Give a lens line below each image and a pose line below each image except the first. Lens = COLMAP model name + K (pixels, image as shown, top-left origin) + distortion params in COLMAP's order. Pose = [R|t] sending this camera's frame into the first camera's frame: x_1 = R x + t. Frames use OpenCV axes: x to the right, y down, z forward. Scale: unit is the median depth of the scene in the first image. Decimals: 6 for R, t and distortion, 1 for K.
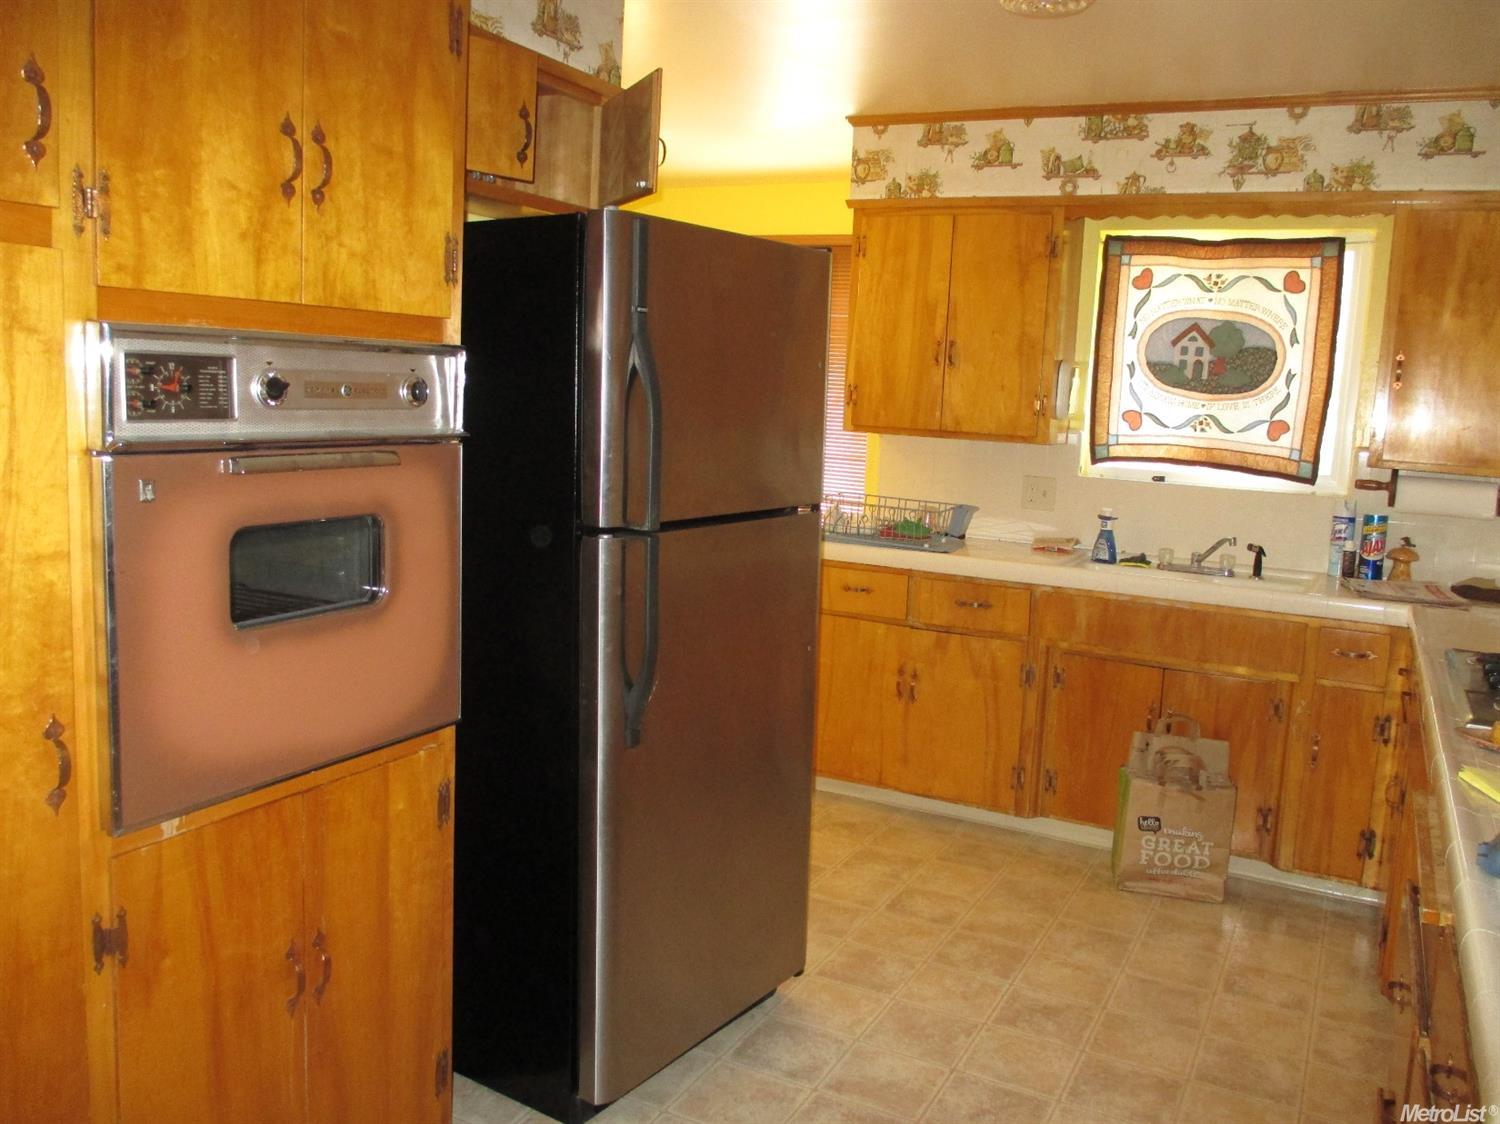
lens RADIAL K [[1236.4, 0, 745.0], [0, 1236.4, 560.6], [0, 0, 1]] dist [-0.046807, 0.009048]
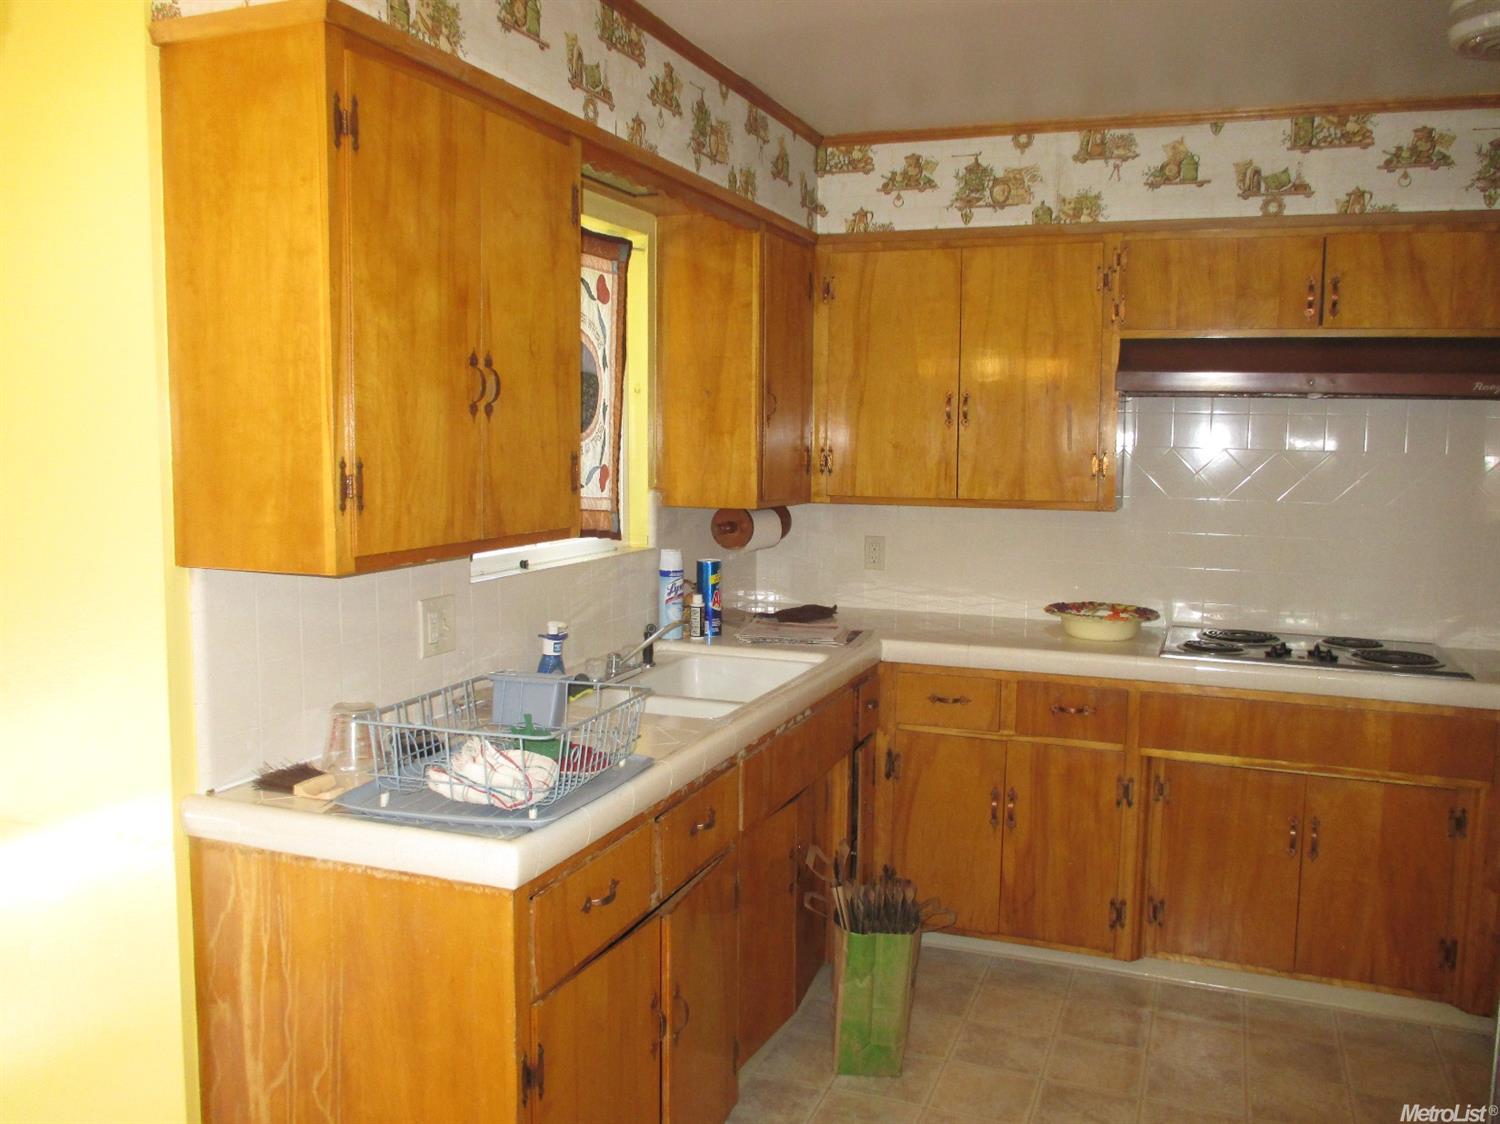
lens RADIAL K [[1236.4, 0, 754.9], [0, 1236.4, 552.6], [0, 0, 1]] dist [-0.046807, 0.009048]
pose [[-0.105764, -0.145981, 0.983618, -0.369663], [0.127706, 0.978980, 0.159024, -0.177813], [-0.986157, 0.142433, -0.084899, 1.004993]]
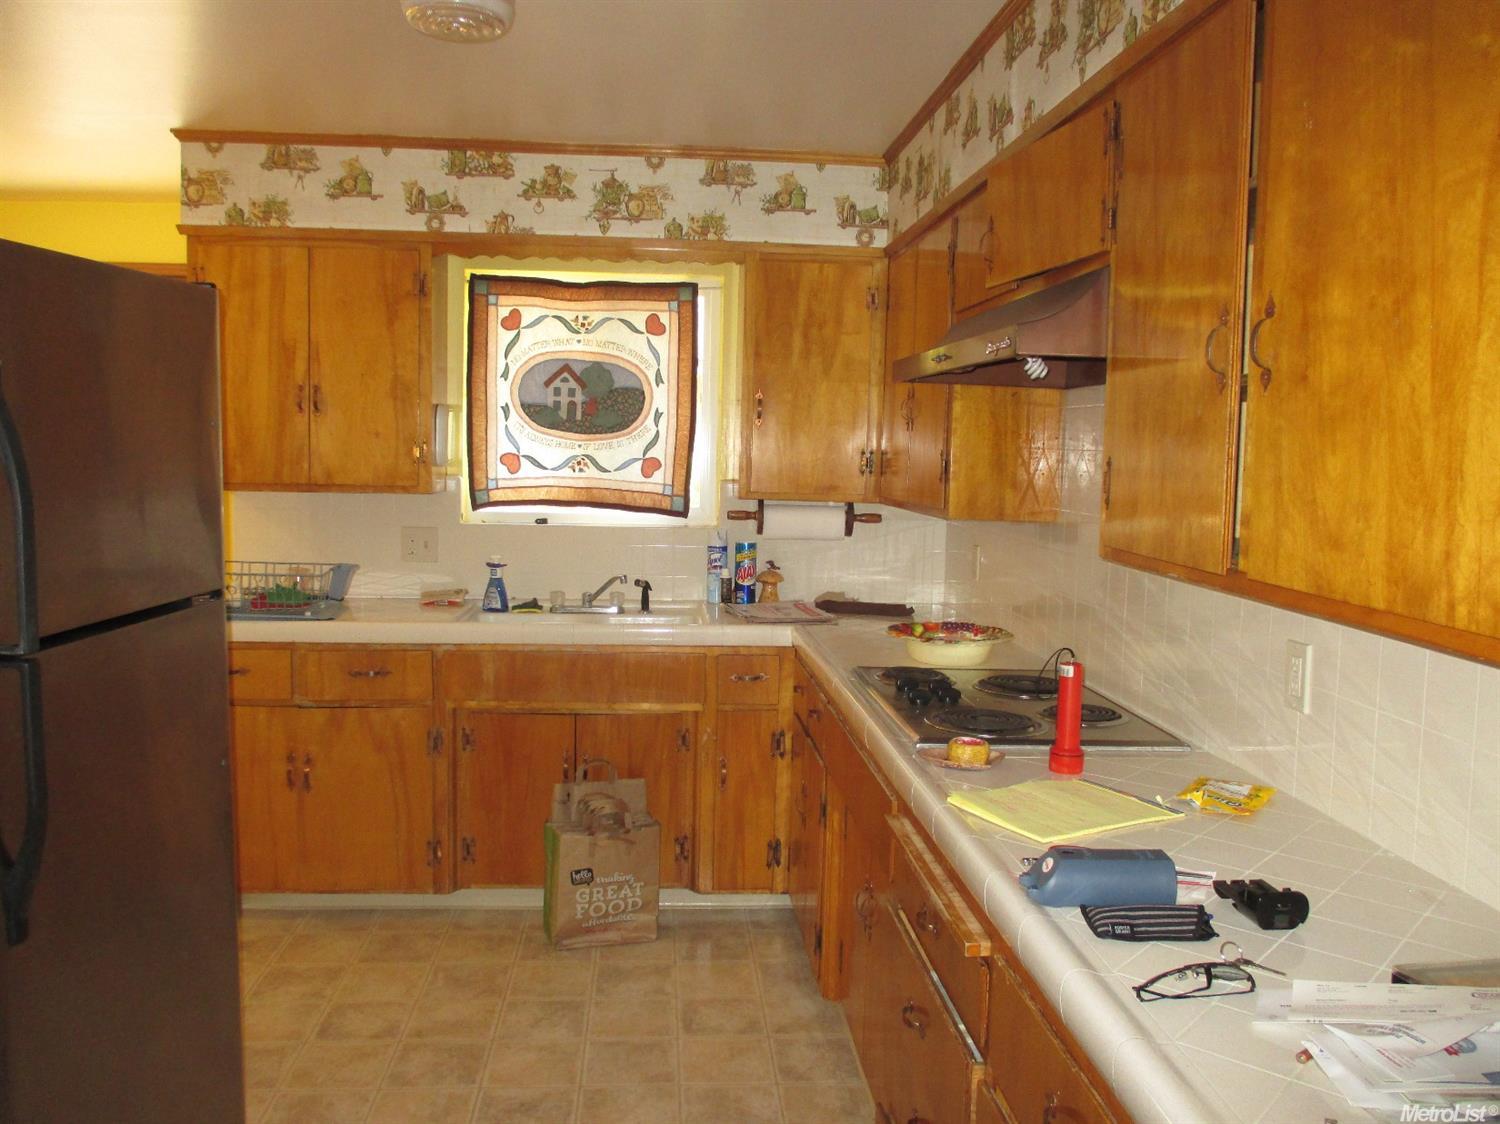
lens RADIAL K [[1236.4, 0, 741.0], [0, 1236.4, 547.5], [0, 0, 1]] dist [-0.046807, 0.009048]
pose [[0.849596, -0.075836, 0.521953, -0.050350], [0.094490, 0.995484, -0.009166, -0.023298], [-0.518900, 0.057106, 0.852925, 0.080567]]
